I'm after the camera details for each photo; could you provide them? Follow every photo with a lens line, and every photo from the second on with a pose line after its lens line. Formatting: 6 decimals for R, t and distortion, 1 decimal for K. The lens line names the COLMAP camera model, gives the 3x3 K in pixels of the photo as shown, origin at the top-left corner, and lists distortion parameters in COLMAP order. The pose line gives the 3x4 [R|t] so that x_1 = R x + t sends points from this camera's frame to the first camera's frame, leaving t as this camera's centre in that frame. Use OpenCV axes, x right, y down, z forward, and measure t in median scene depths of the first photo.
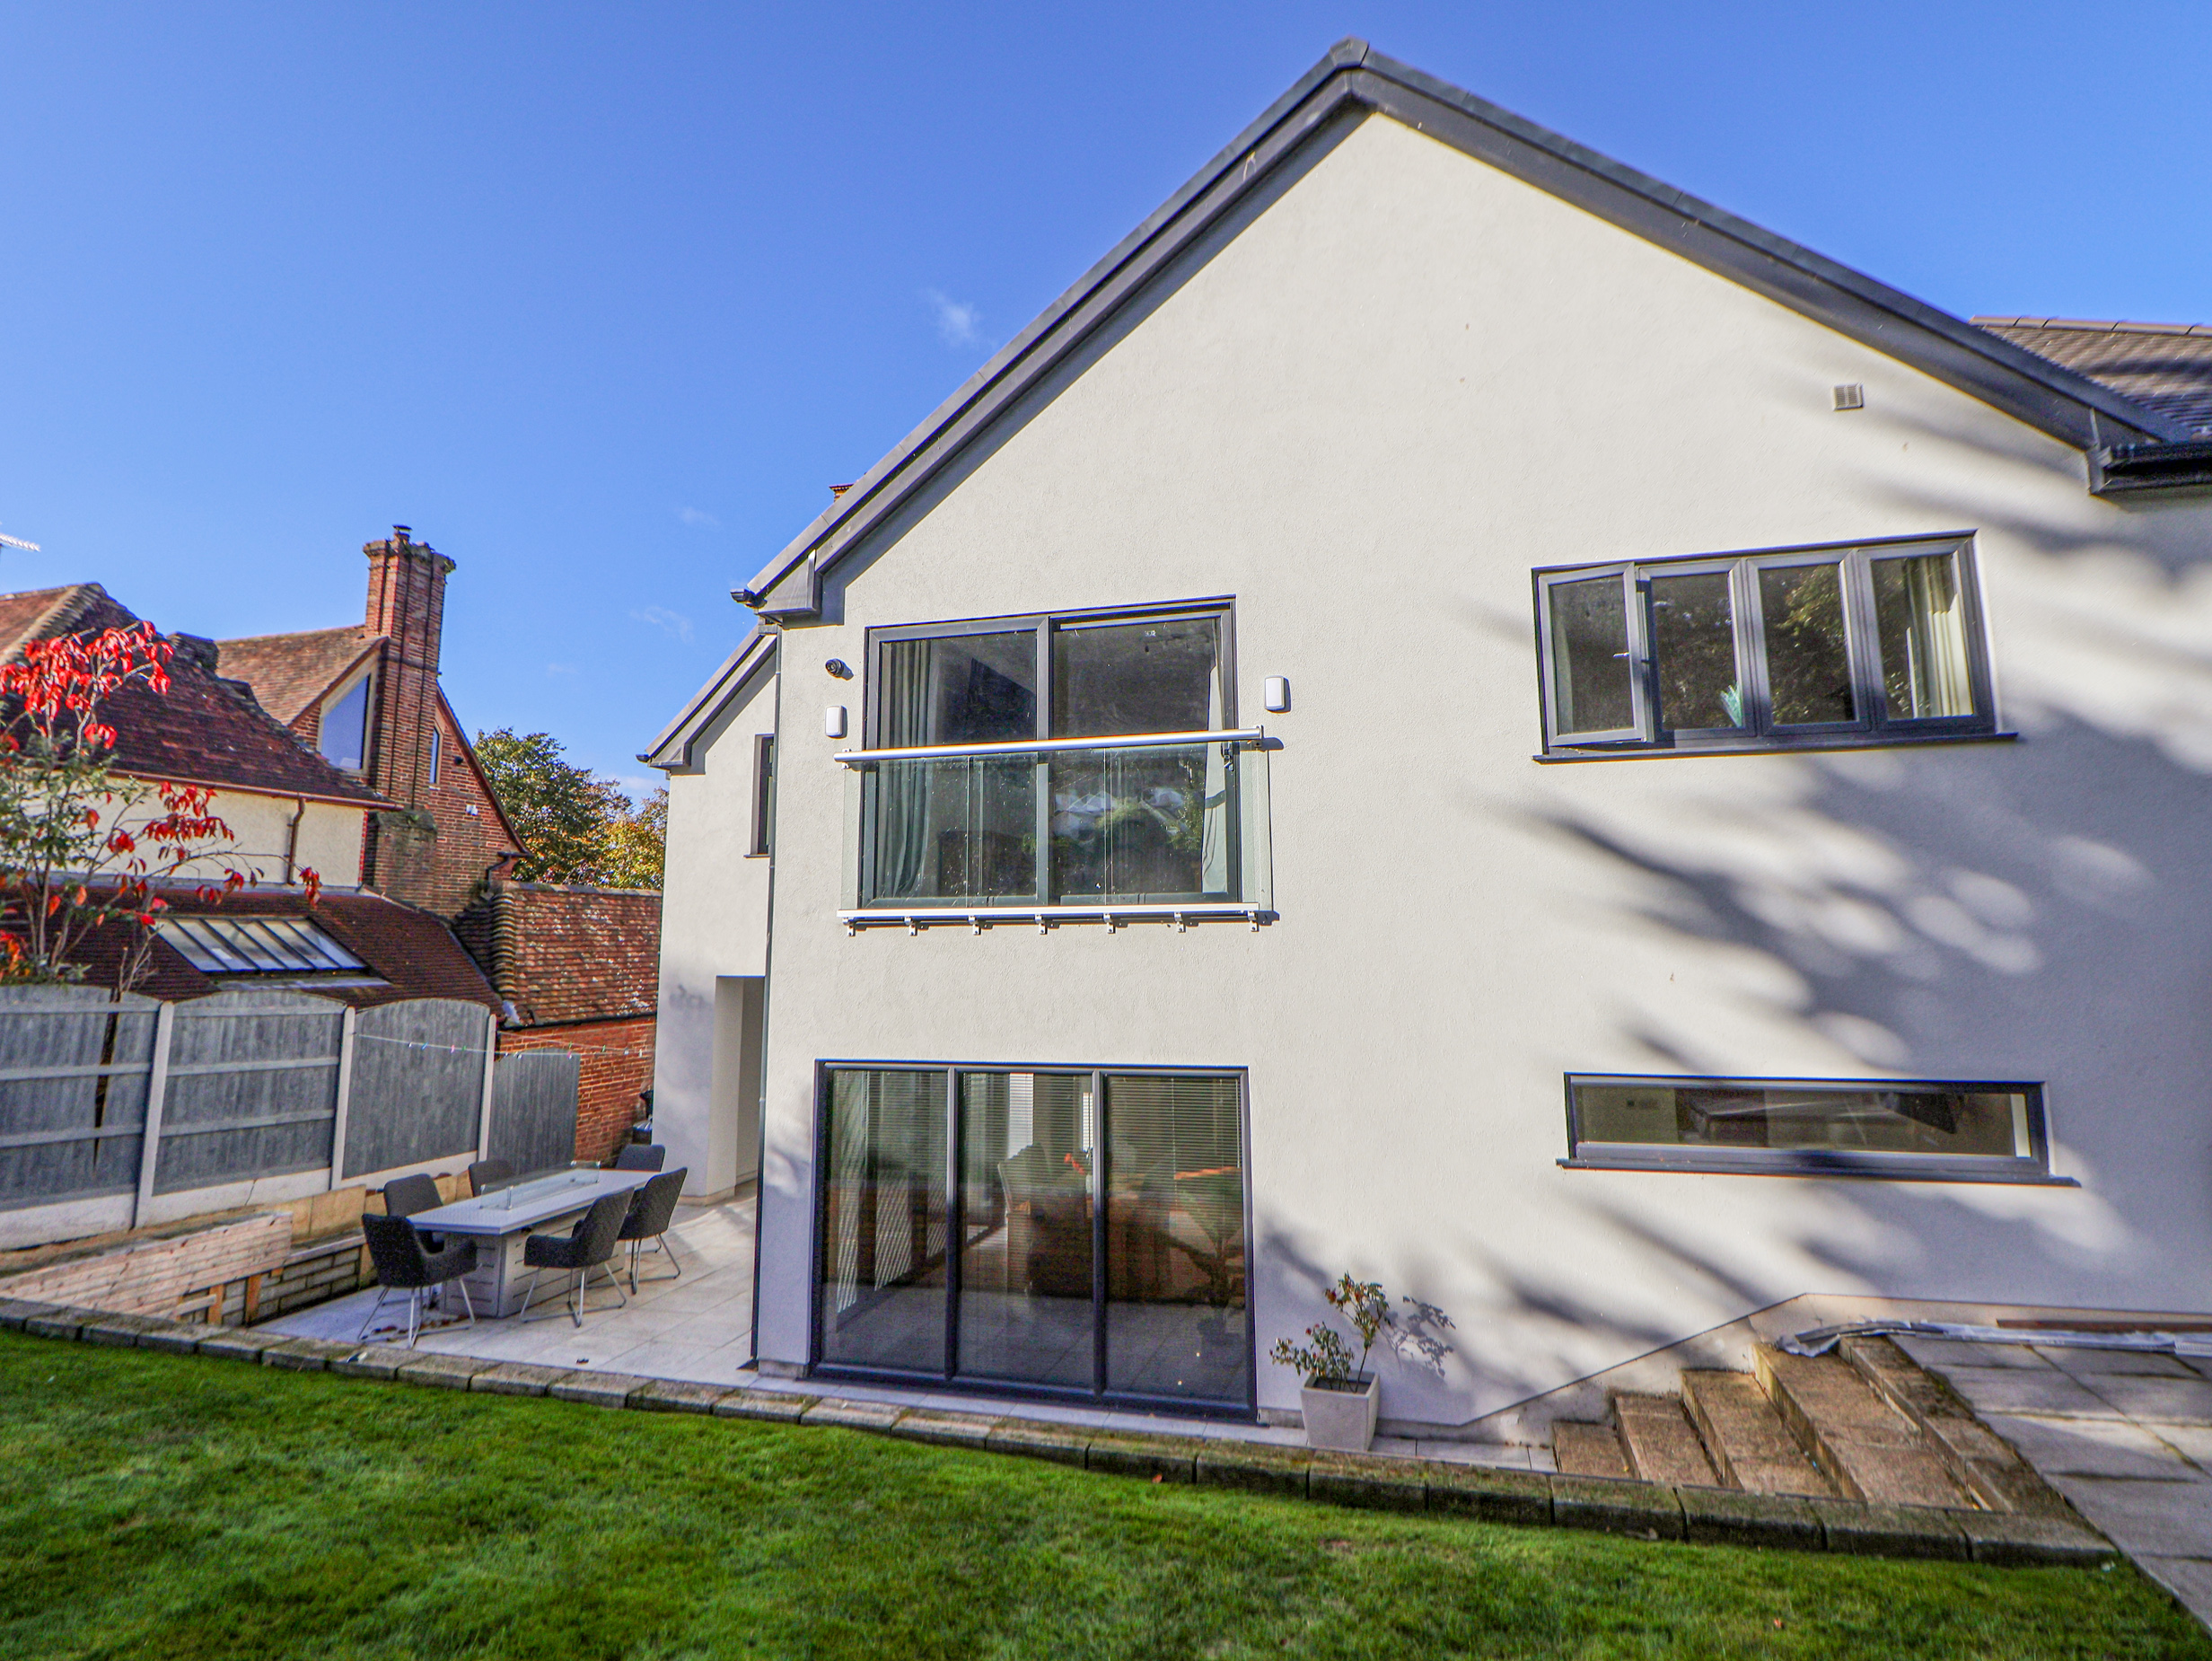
lens RADIAL K [[1142.6, 0, 1131.8], [0, 1142.6, 772.0], [0, 0, 1]] dist [-0.004092, -0.001428]
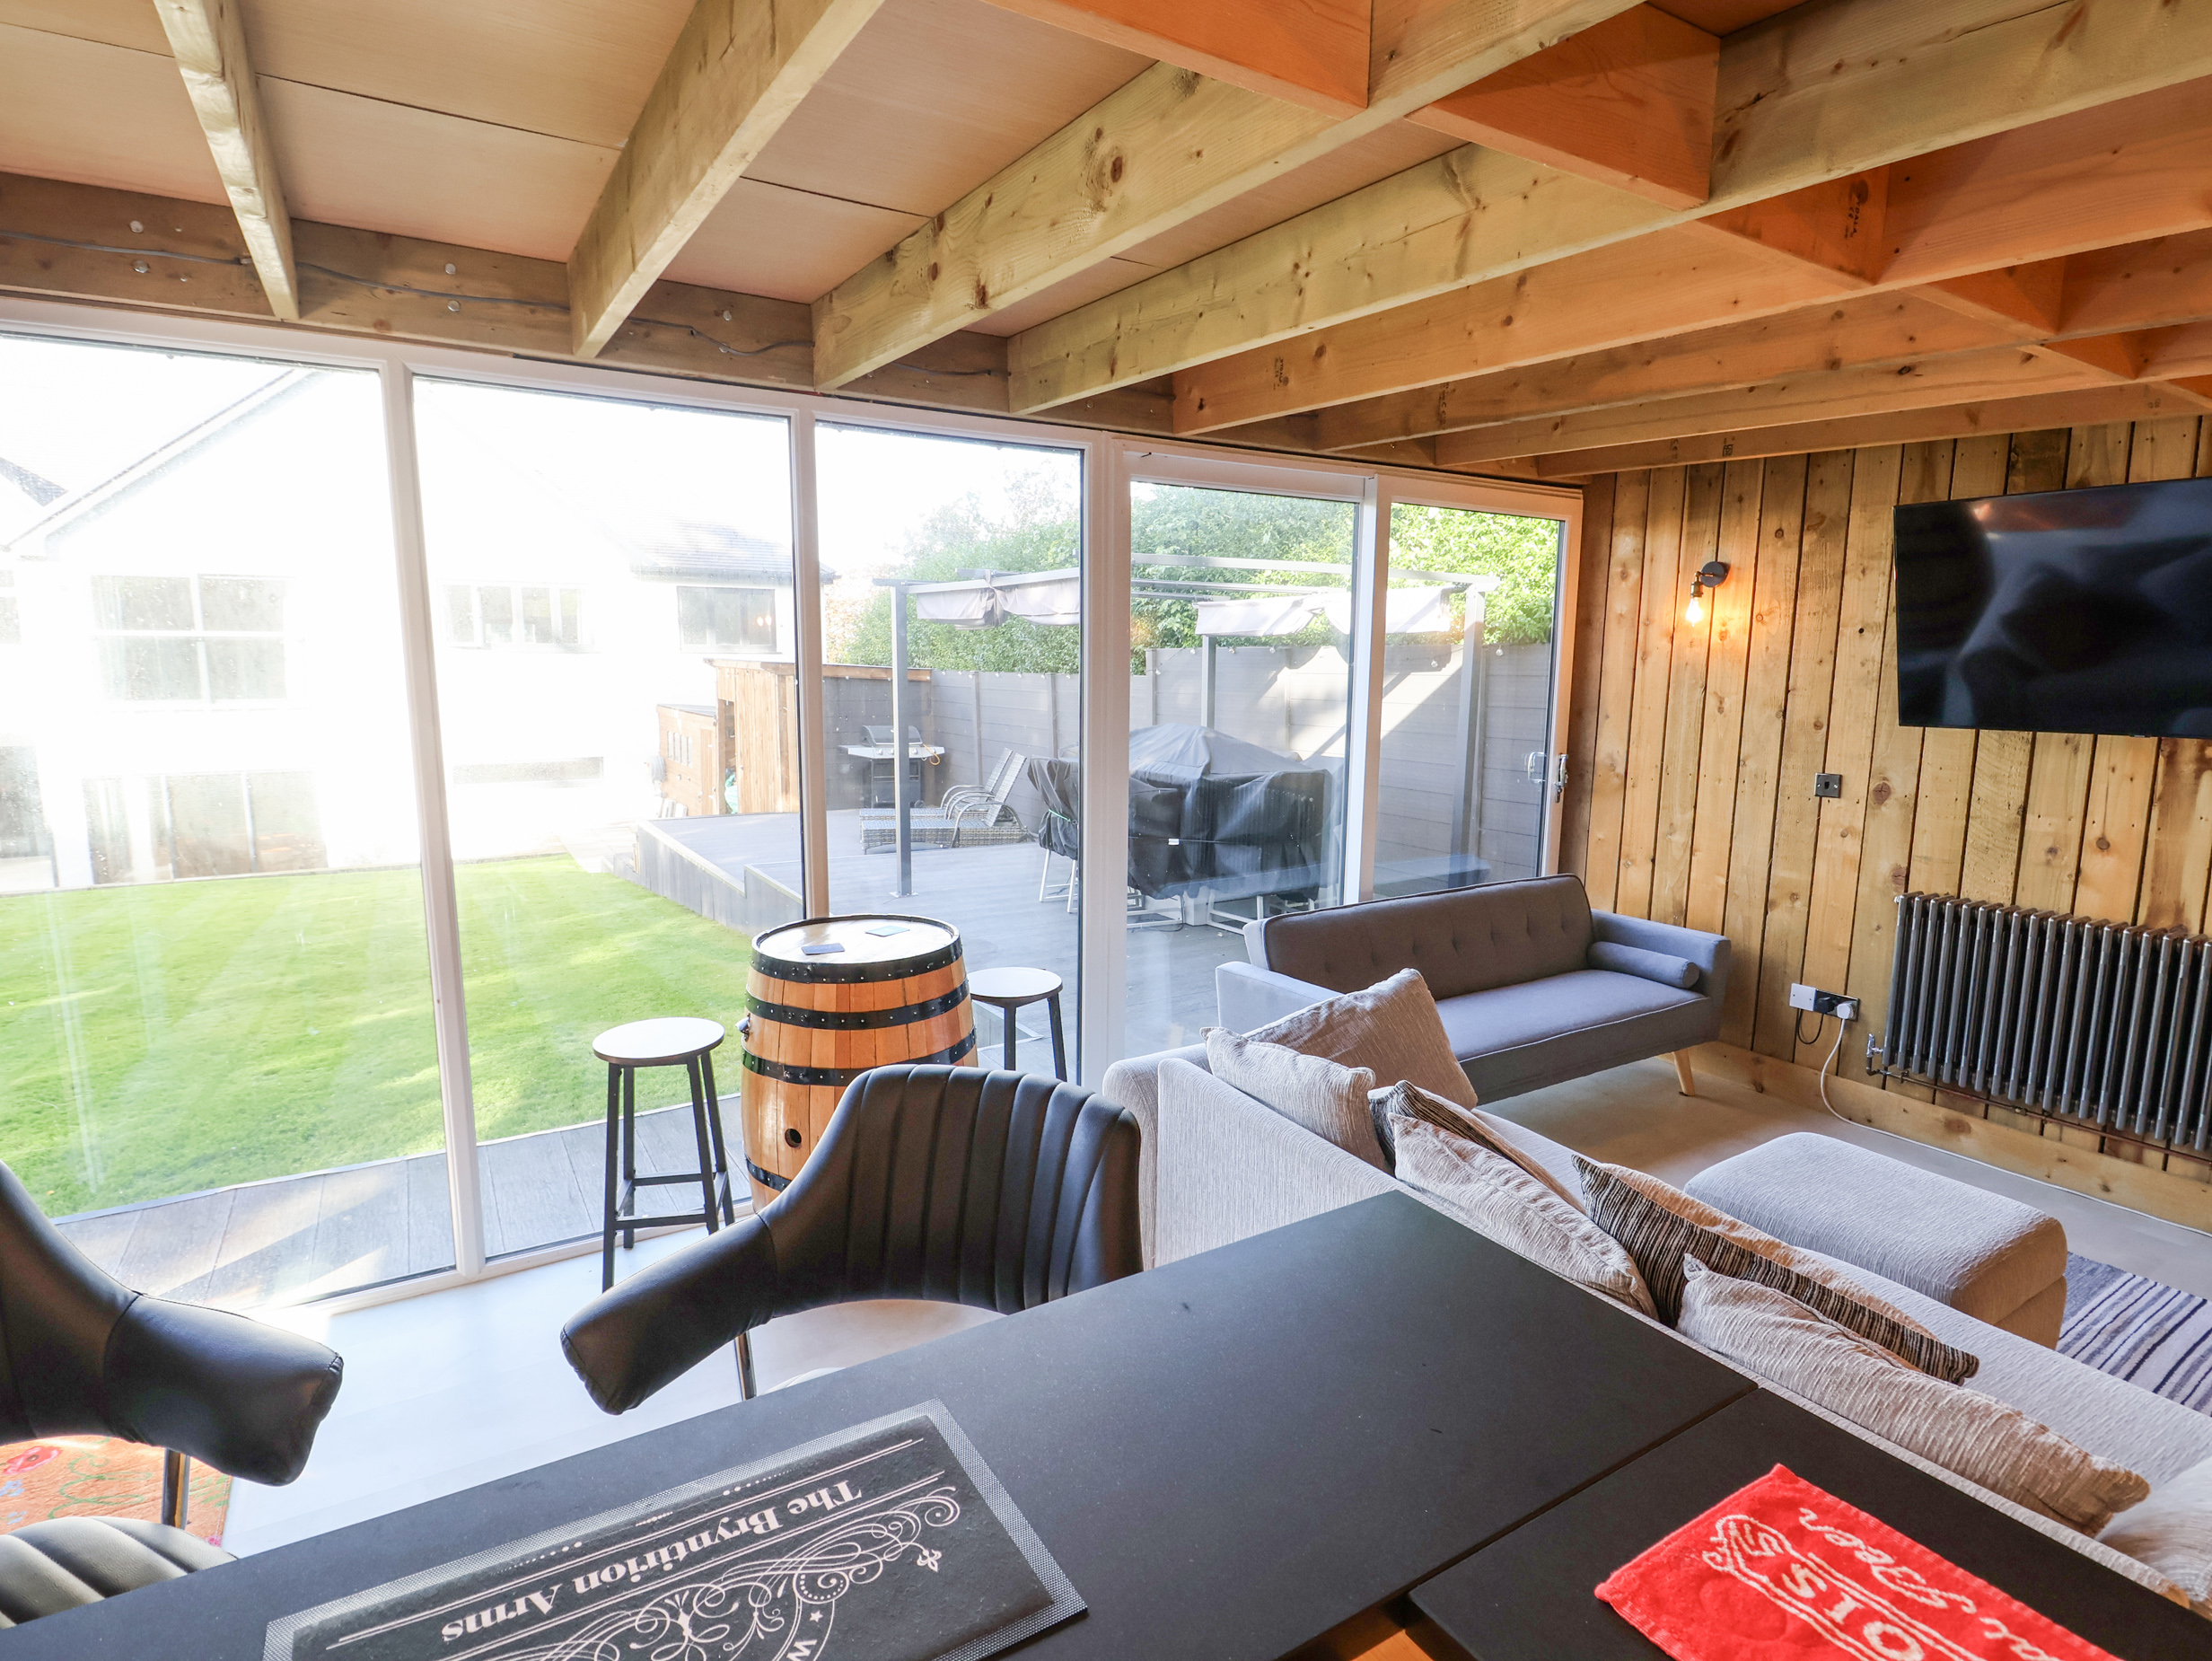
lens RADIAL K [[1151.9, 0, 1105.0], [0, 1151.9, 825.0], [0, 0, 1]] dist [0.002127, -0.017309]
pose [[0.697779, -0.087545, 0.710943, -0.330732], [-0.121262, 0.963742, 0.237691, -0.290053], [-0.705975, -0.252066, 0.661863, -1.302254]]
